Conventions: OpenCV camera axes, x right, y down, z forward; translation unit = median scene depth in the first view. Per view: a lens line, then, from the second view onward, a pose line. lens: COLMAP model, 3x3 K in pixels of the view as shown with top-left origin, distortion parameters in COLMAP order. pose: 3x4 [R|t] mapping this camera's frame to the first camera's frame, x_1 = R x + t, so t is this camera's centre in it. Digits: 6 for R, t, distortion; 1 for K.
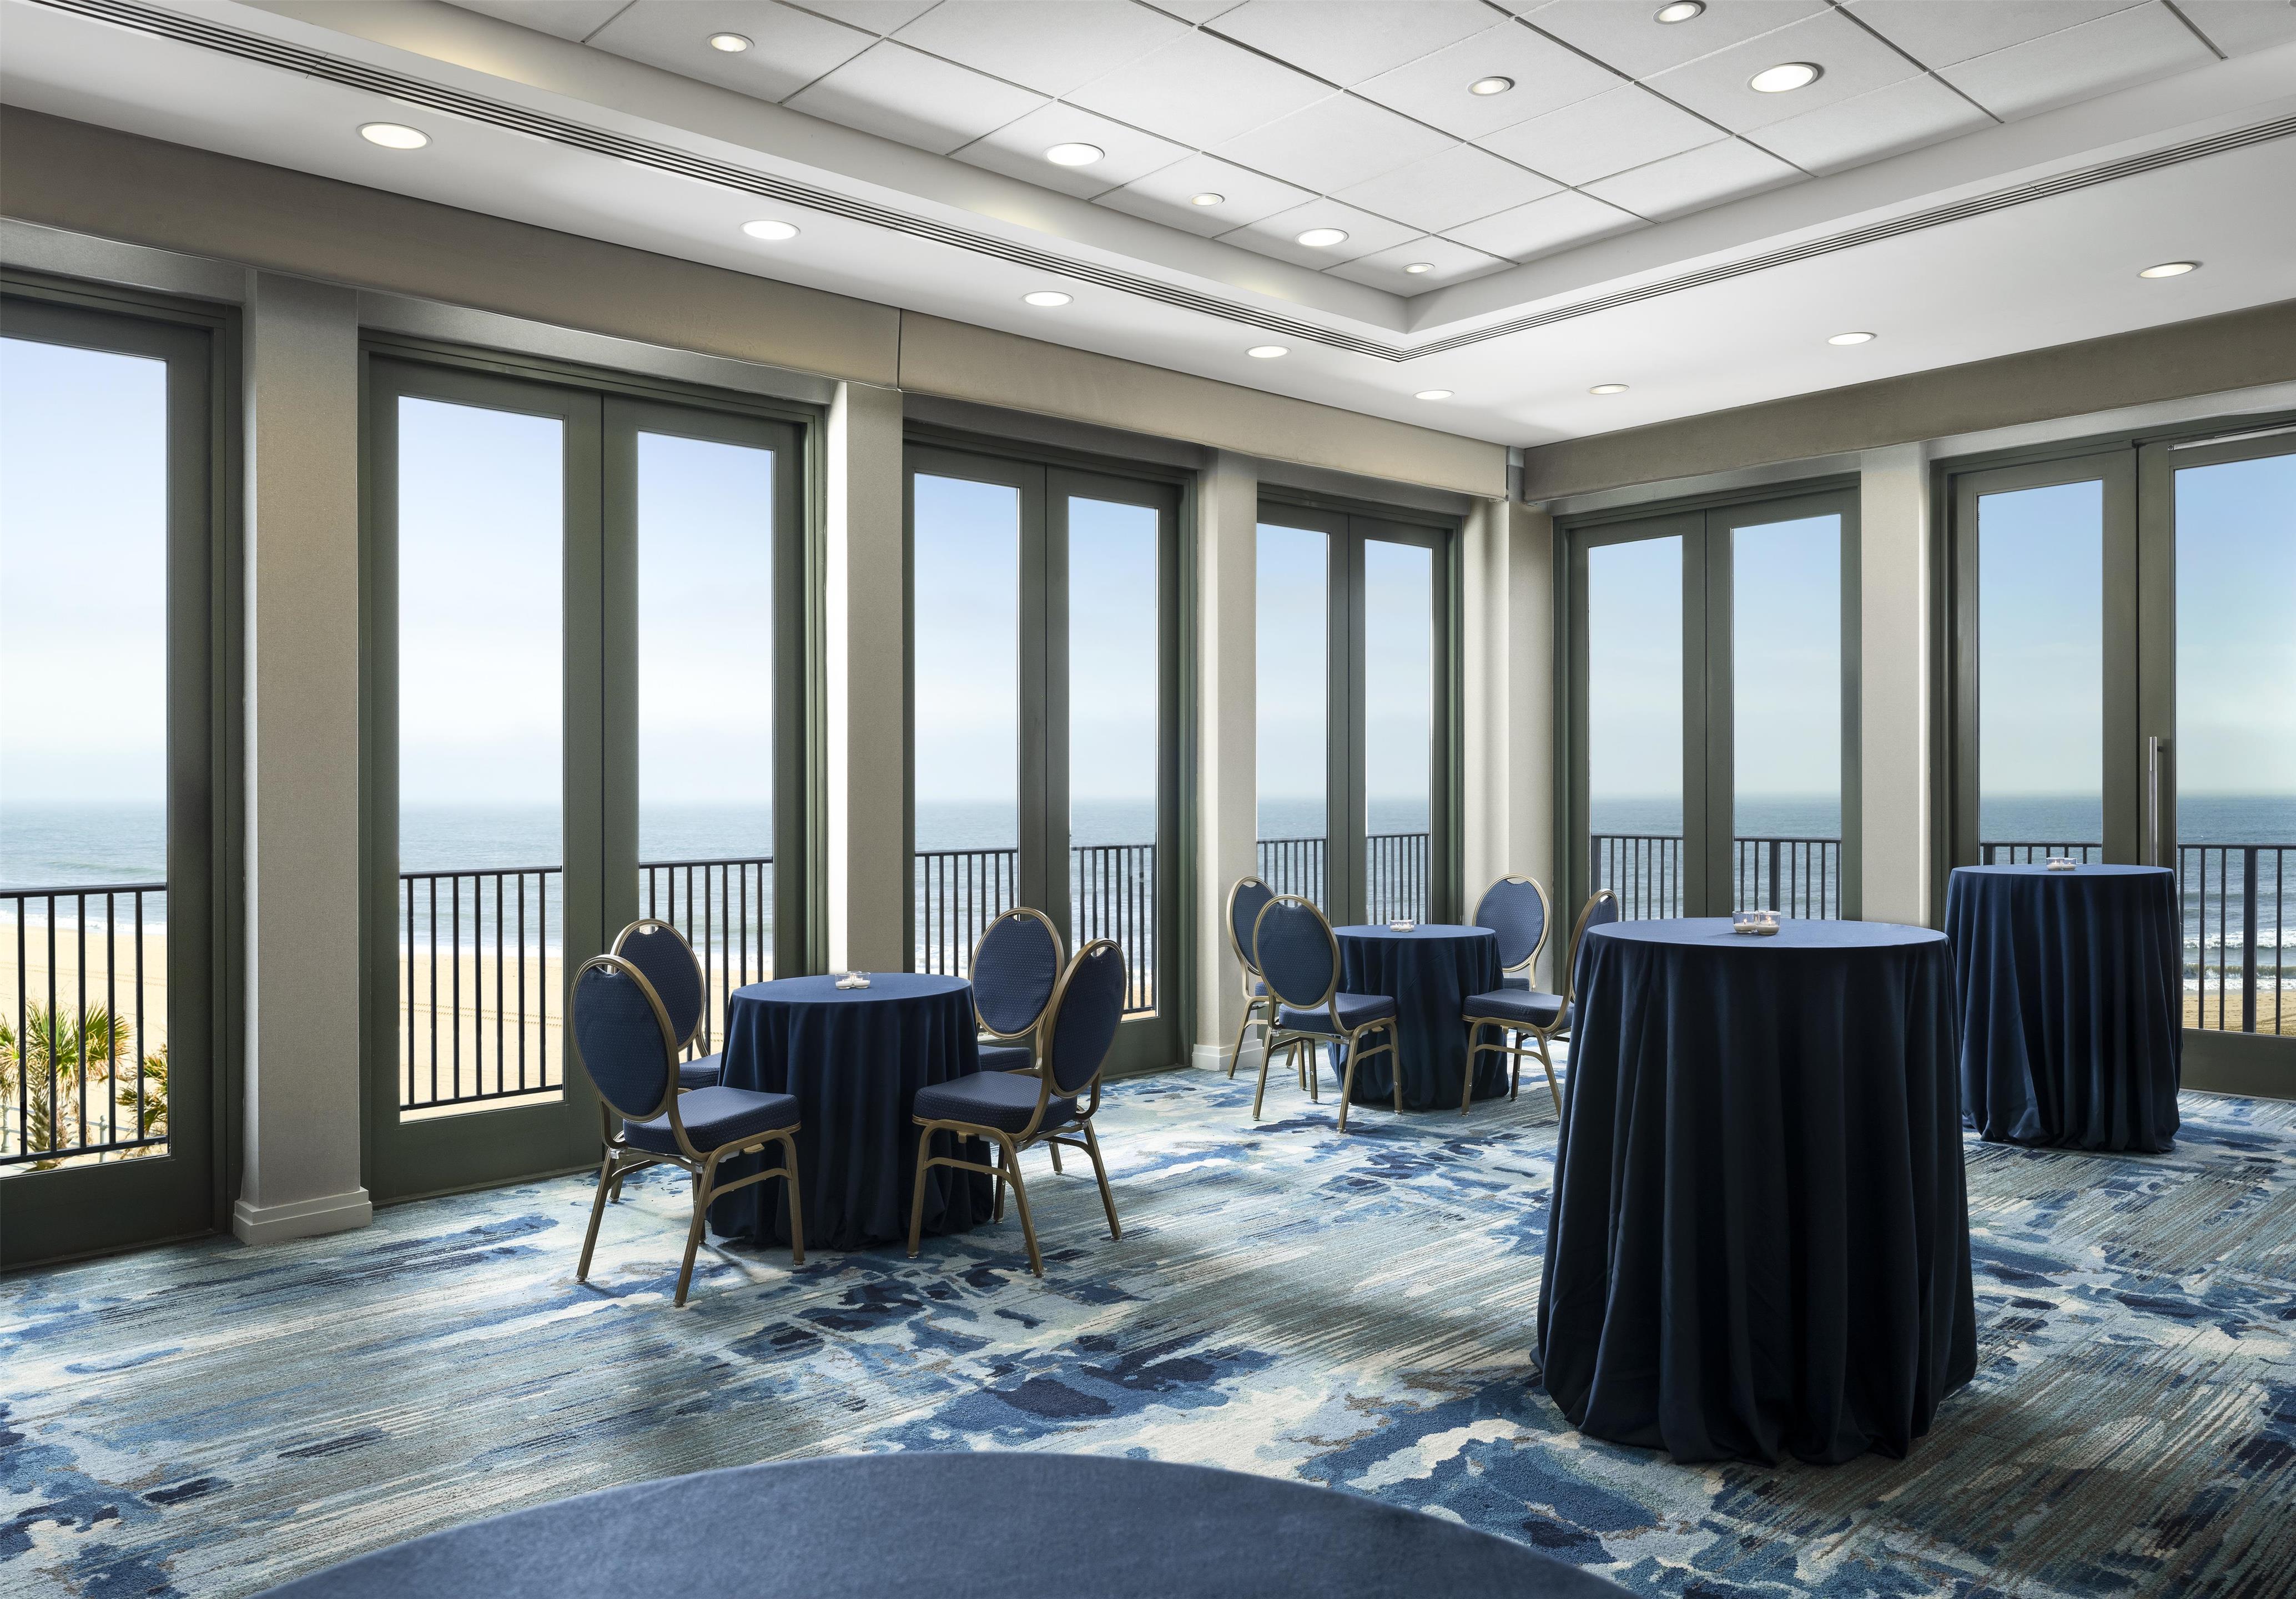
lens RADIAL K [[1766.4, 0, 1148.0], [0, 1766.4, 799.5], [0, 0, 1]] dist [0.007741, -0.037988]
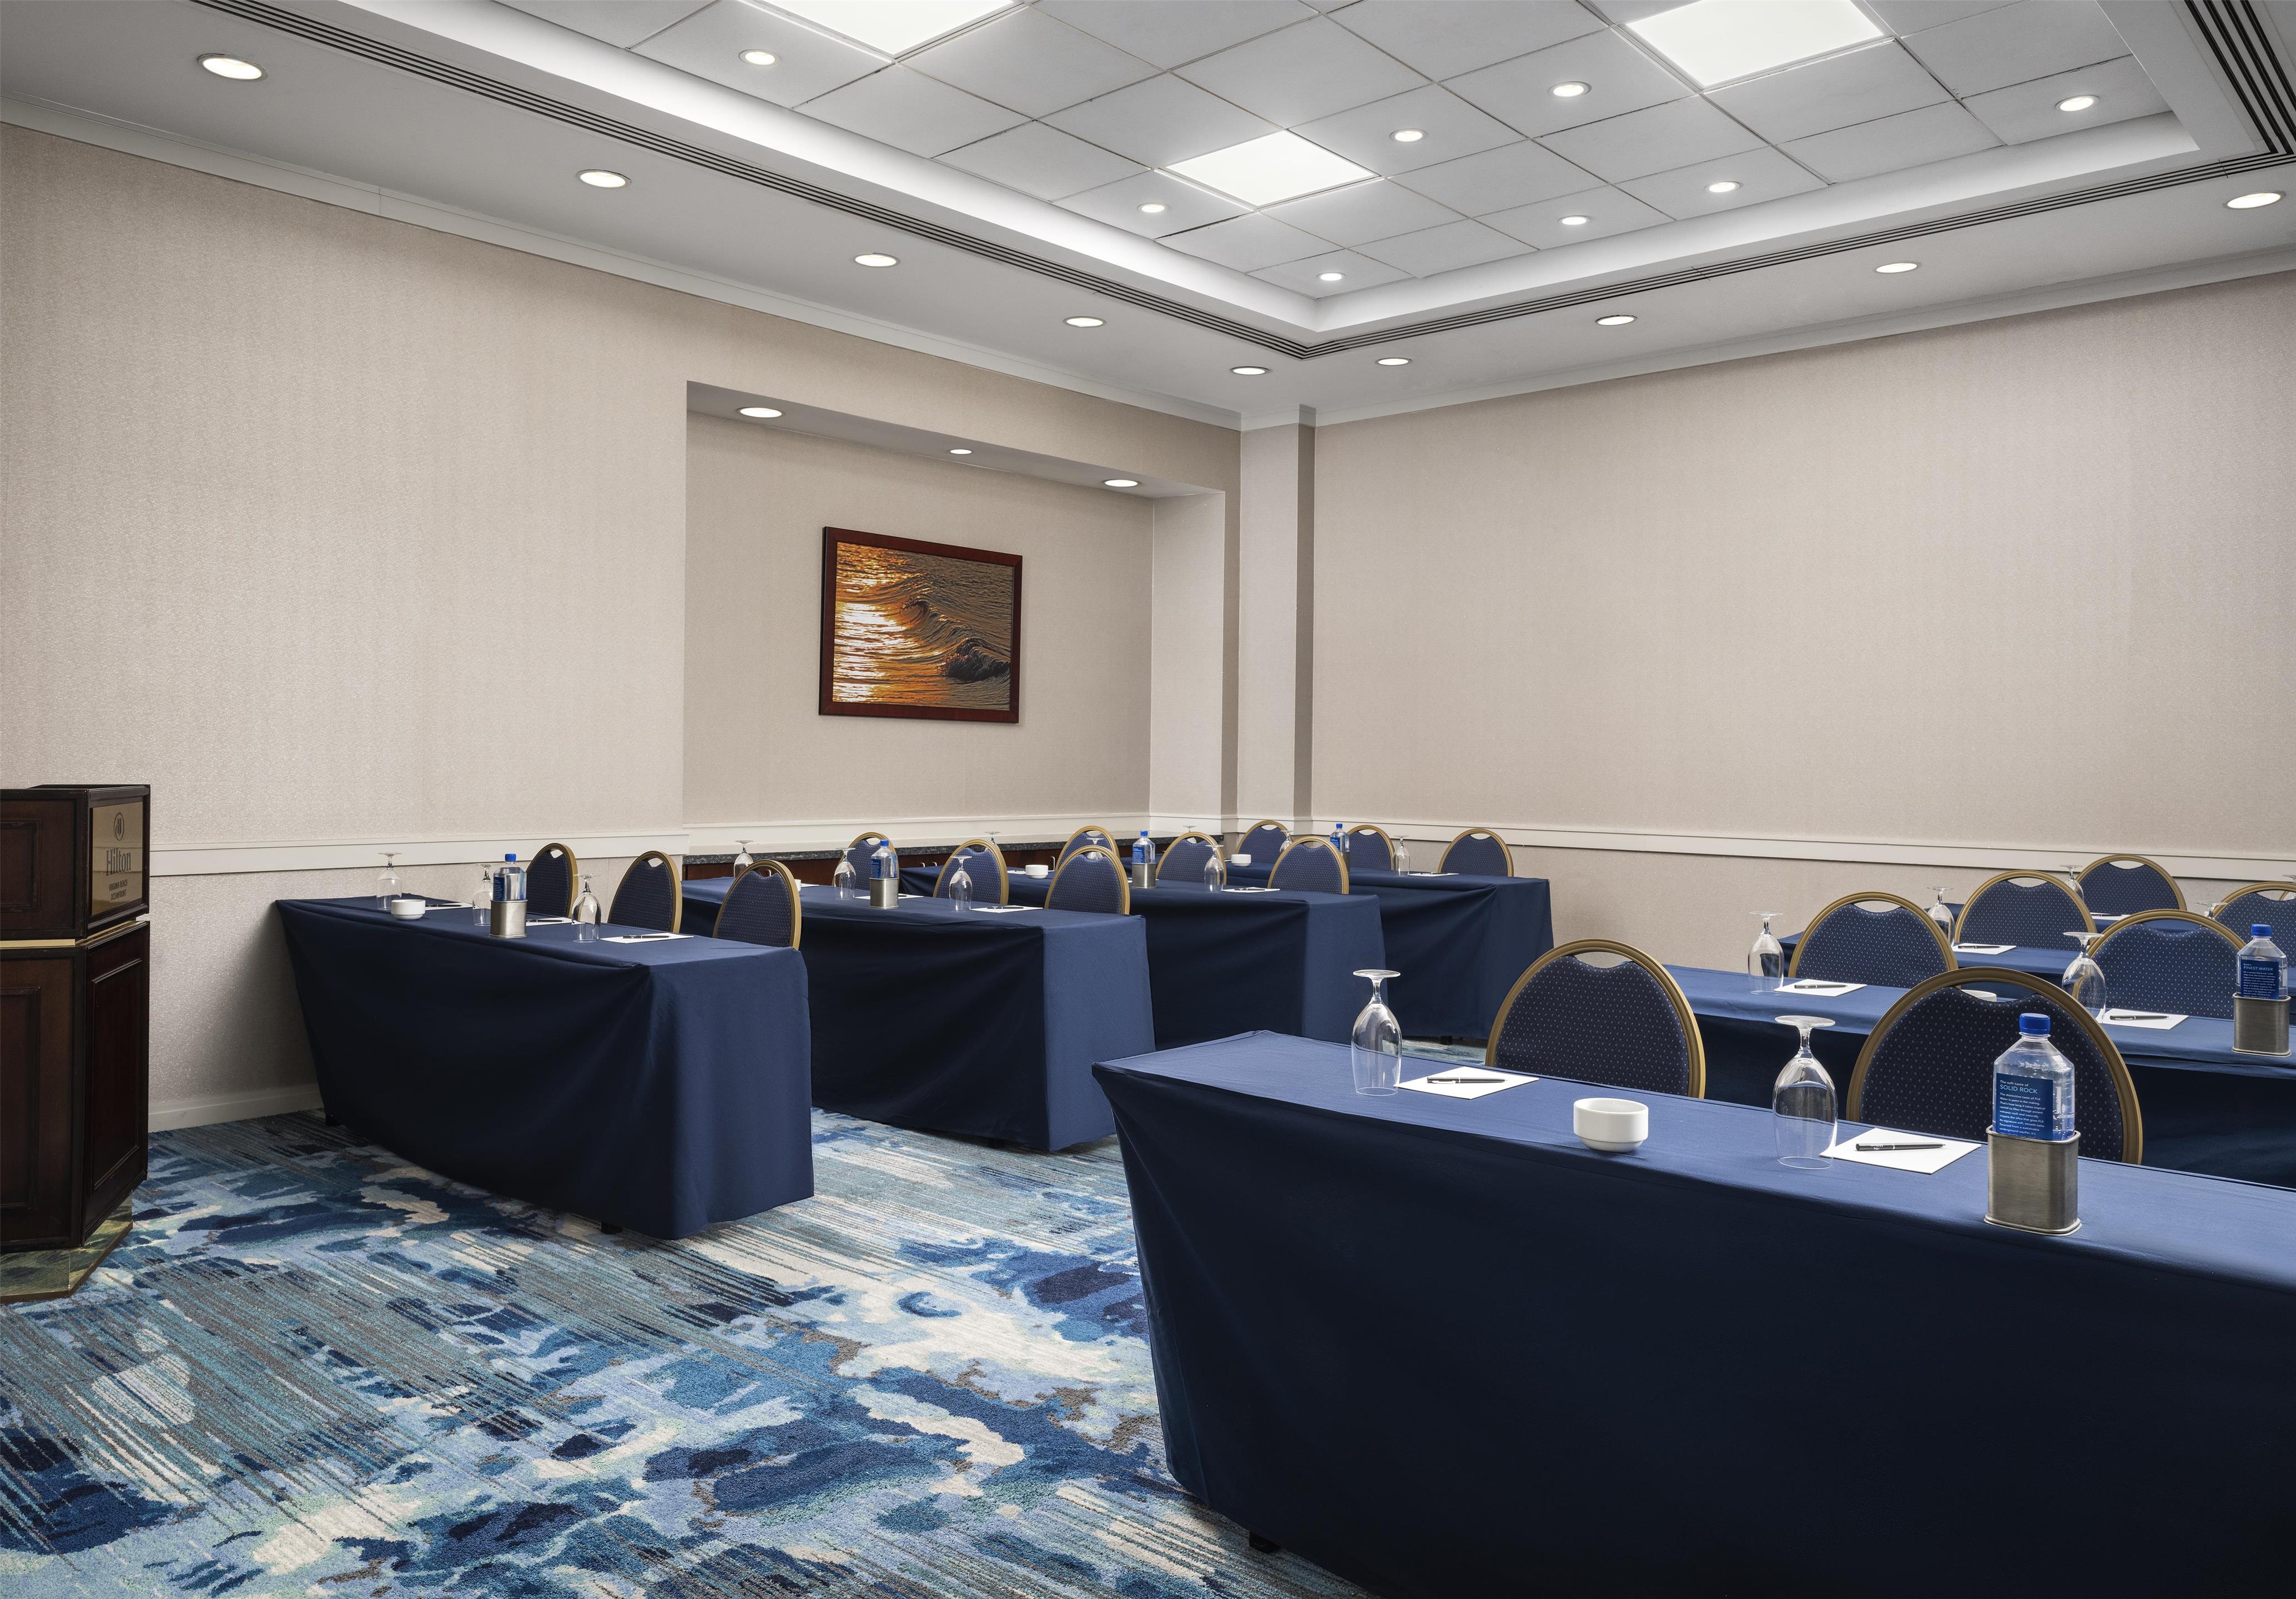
lens RADIAL K [[1587.3, 0, 1148.0], [0, 1587.3, 799.5], [0, 0, 1]] dist [0.000589, 0.003710]
pose [[0.090053, 0.049482, -0.994707, 0.988886], [-0.015890, 0.998709, 0.048243, -0.025261], [0.995810, 0.011462, 0.090723, 0.977387]]
